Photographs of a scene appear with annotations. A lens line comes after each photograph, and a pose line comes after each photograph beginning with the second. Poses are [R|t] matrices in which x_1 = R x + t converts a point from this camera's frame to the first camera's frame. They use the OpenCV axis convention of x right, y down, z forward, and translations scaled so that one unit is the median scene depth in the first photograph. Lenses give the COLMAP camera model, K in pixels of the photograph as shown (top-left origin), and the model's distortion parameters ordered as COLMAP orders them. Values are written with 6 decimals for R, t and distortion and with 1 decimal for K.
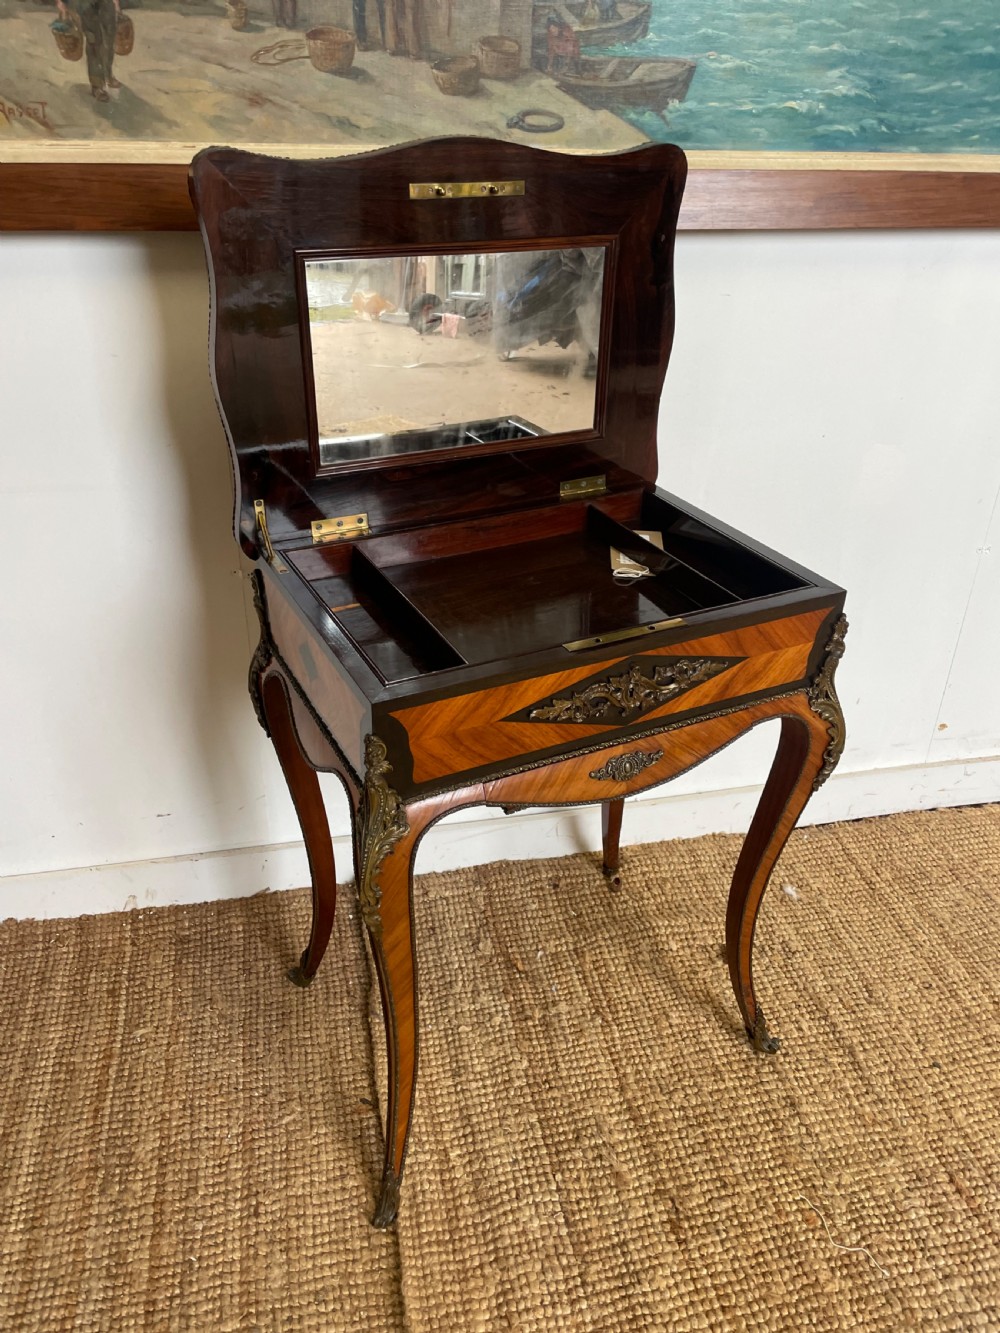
lens RADIAL K [[1014.9, 0, 480.2], [0, 1014.9, 665.9], [0, 0, 1]] dist [0.075690, -0.111946]
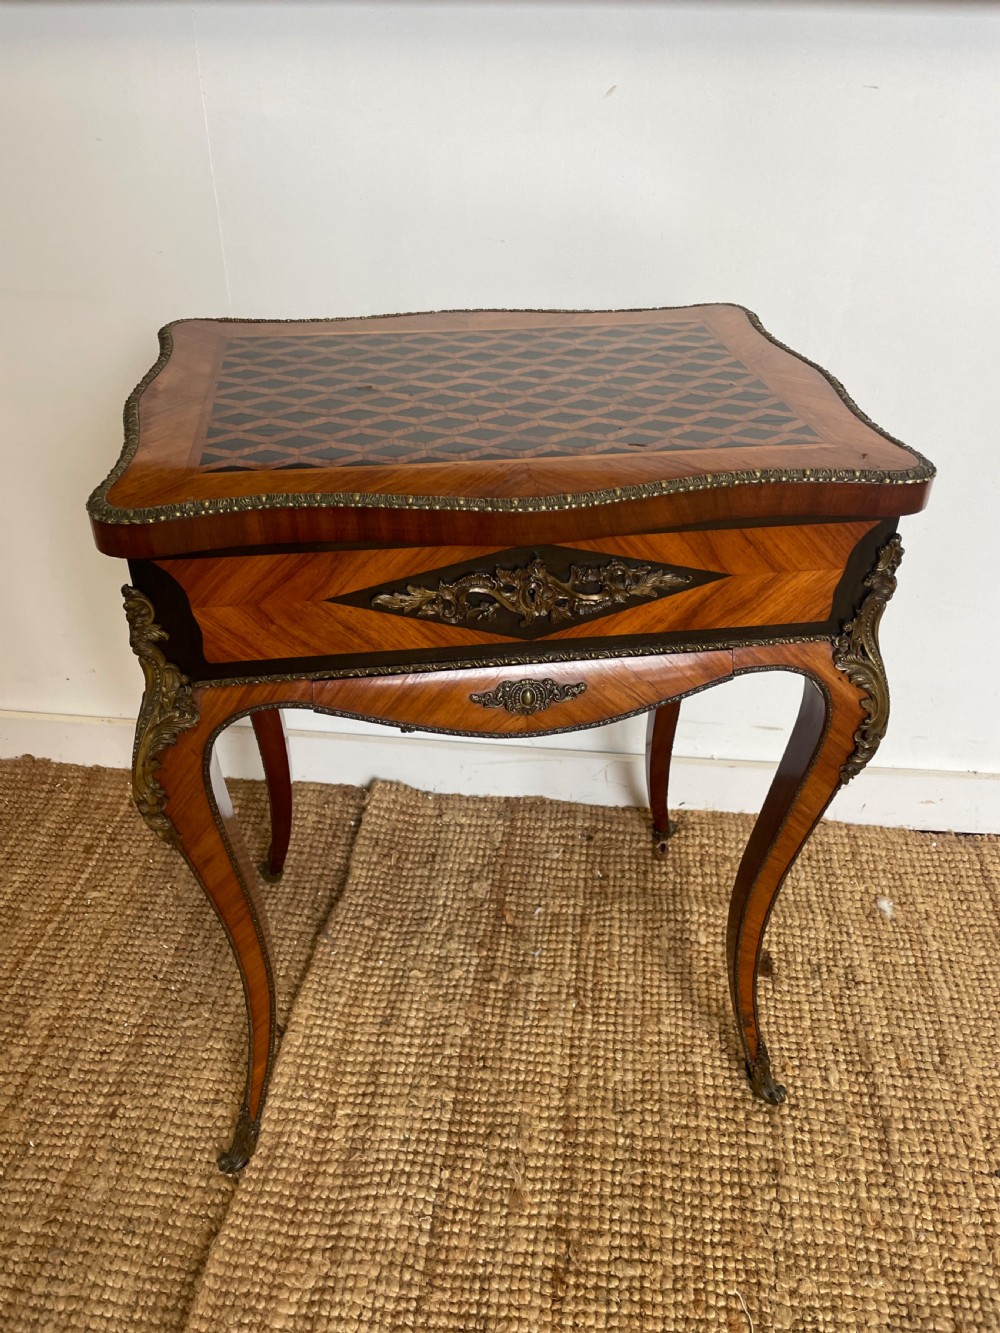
lens RADIAL K [[1012.2, 0, 482.5], [0, 1012.2, 659.1], [0, 0, 1]] dist [0.070044, -0.106669]
pose [[0.949585, 0.156979, -0.271378, 0.257848], [-0.140298, 0.986877, 0.079940, 0.020501], [0.280365, -0.037836, 0.959147, 0.234003]]
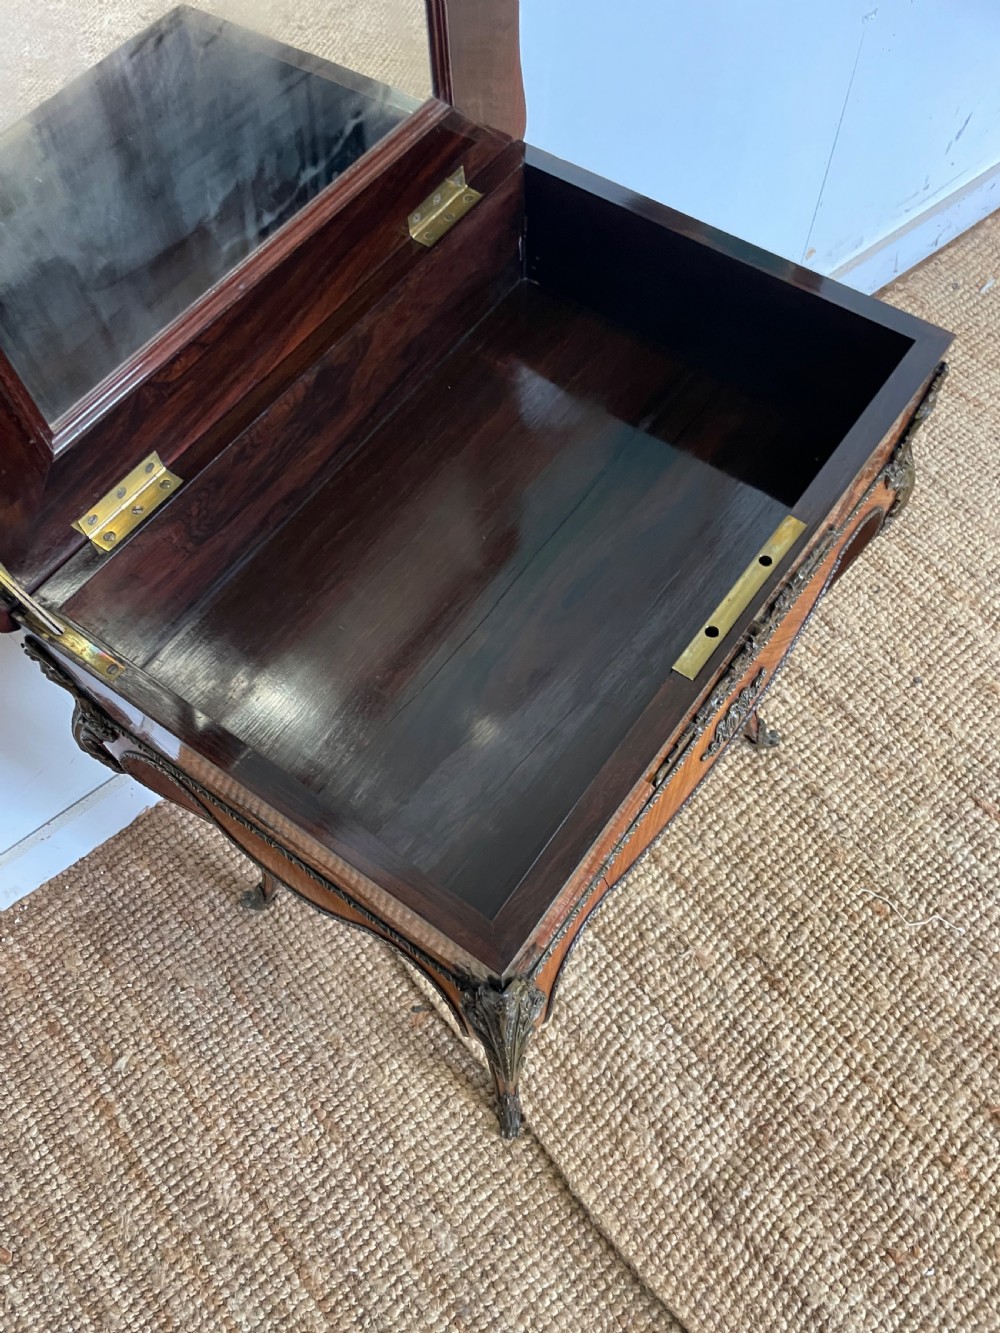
lens RADIAL K [[1022.7, 0, 476.5], [0, 1022.7, 681.9], [0, 0, 1]] dist [0.068661, -0.100829]
pose [[0.884749, -0.432544, 0.173566, -0.104563], [0.270460, 0.779777, 0.564623, -0.303105], [-0.379568, -0.452607, 0.806892, 0.409530]]
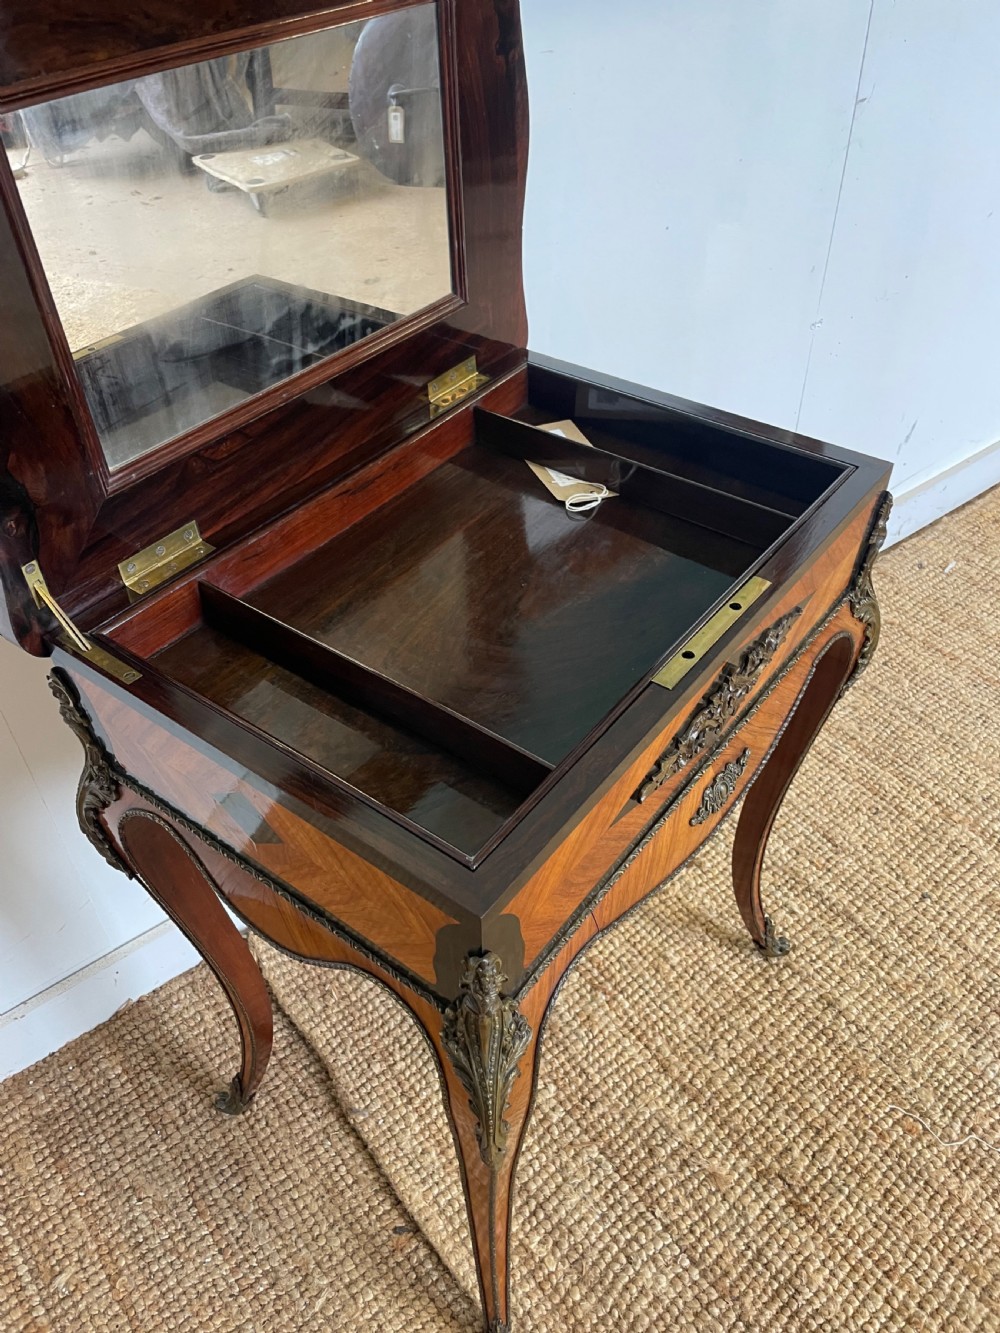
lens RADIAL K [[1019.1, 0, 486.3], [0, 1019.1, 674.3], [0, 0, 1]] dist [0.074887, -0.115438]
pose [[0.896691, -0.323216, 0.302451, -0.162437], [0.251850, 0.934410, 0.251890, -0.165666], [-0.364029, -0.149695, 0.919279, 0.328637]]
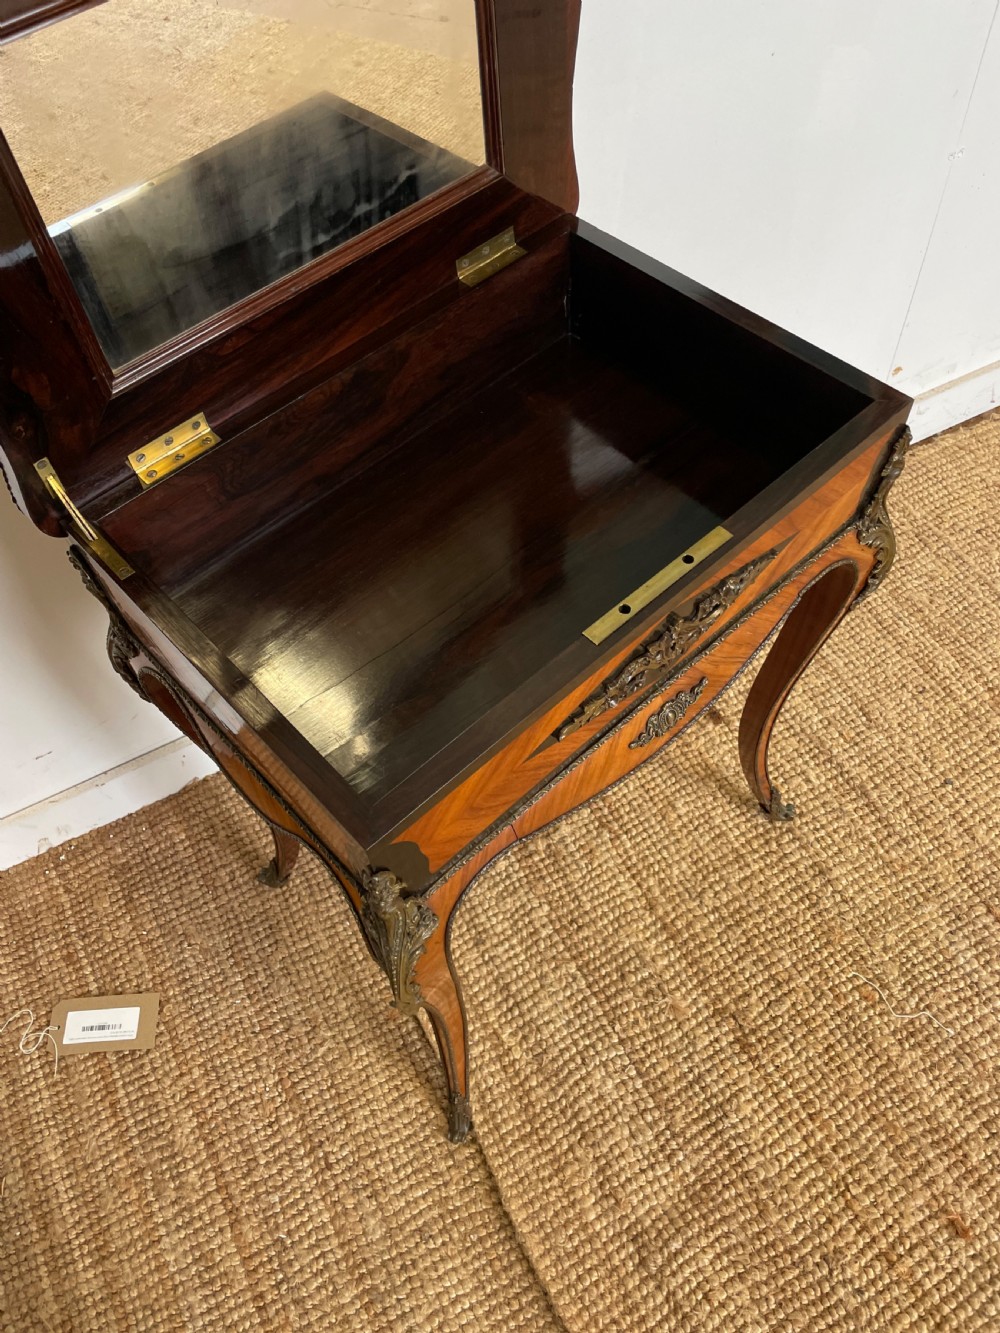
lens RADIAL K [[1021.0, 0, 476.6], [0, 1021.0, 665.5], [0, 0, 1]] dist [0.068059, -0.103777]
pose [[0.957837, -0.272365, 0.091465, -0.045631], [0.208873, 0.878703, 0.429248, -0.241829], [-0.197283, -0.392045, 0.898543, 0.283692]]
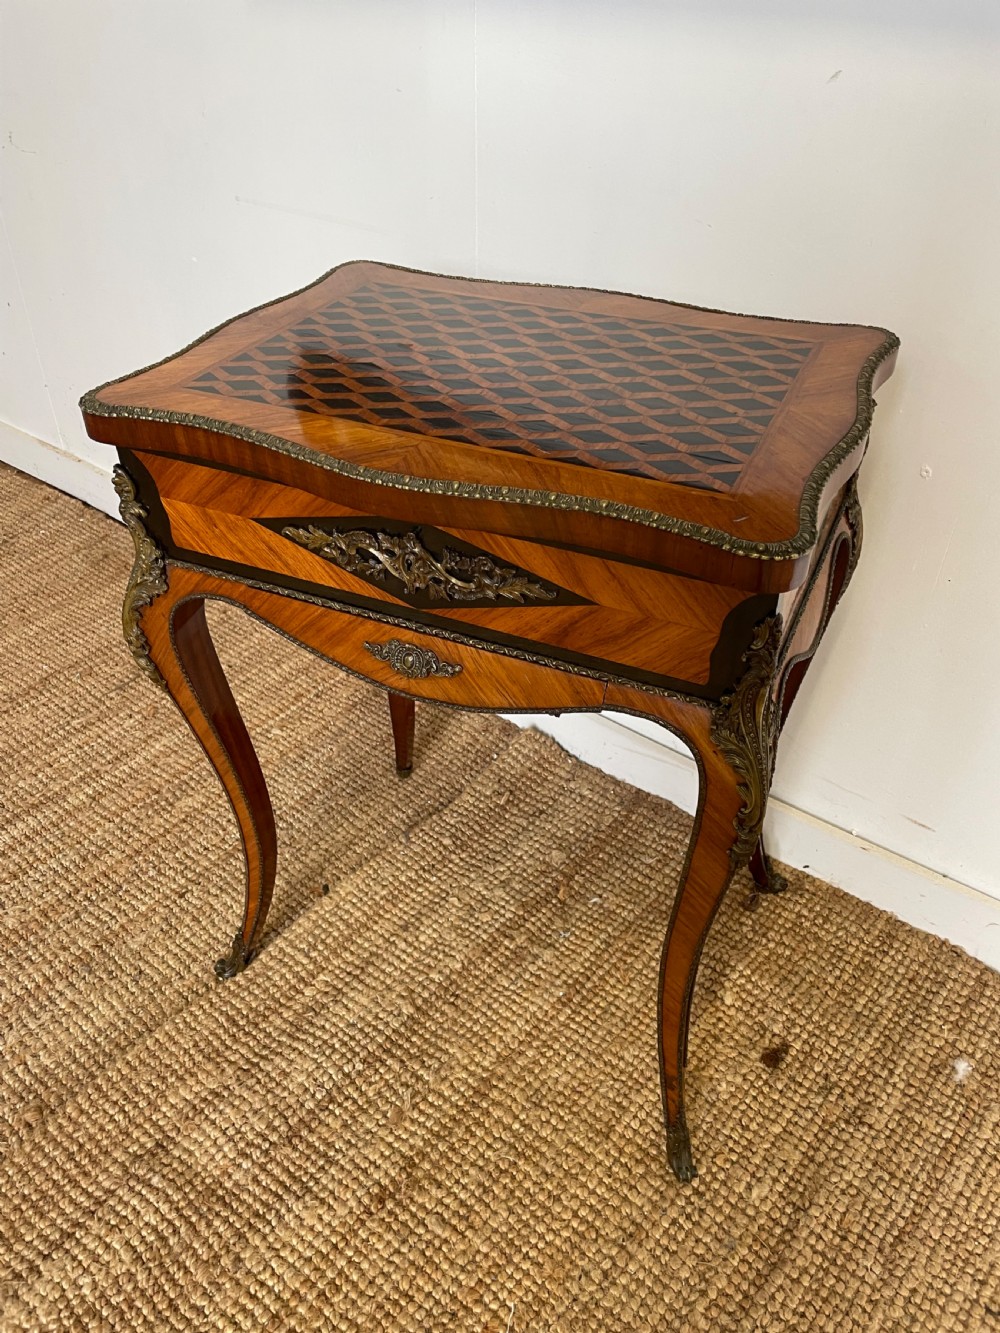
lens RADIAL K [[1002.2, 0, 486.0], [0, 1002.2, 660.1], [0, 0, 1]] dist [0.064428, -0.095327]
pose [[0.625763, 0.439617, -0.644326, 0.554200], [-0.368763, 0.894638, 0.252263, -0.088161], [0.687338, 0.079747, 0.721946, 0.396816]]
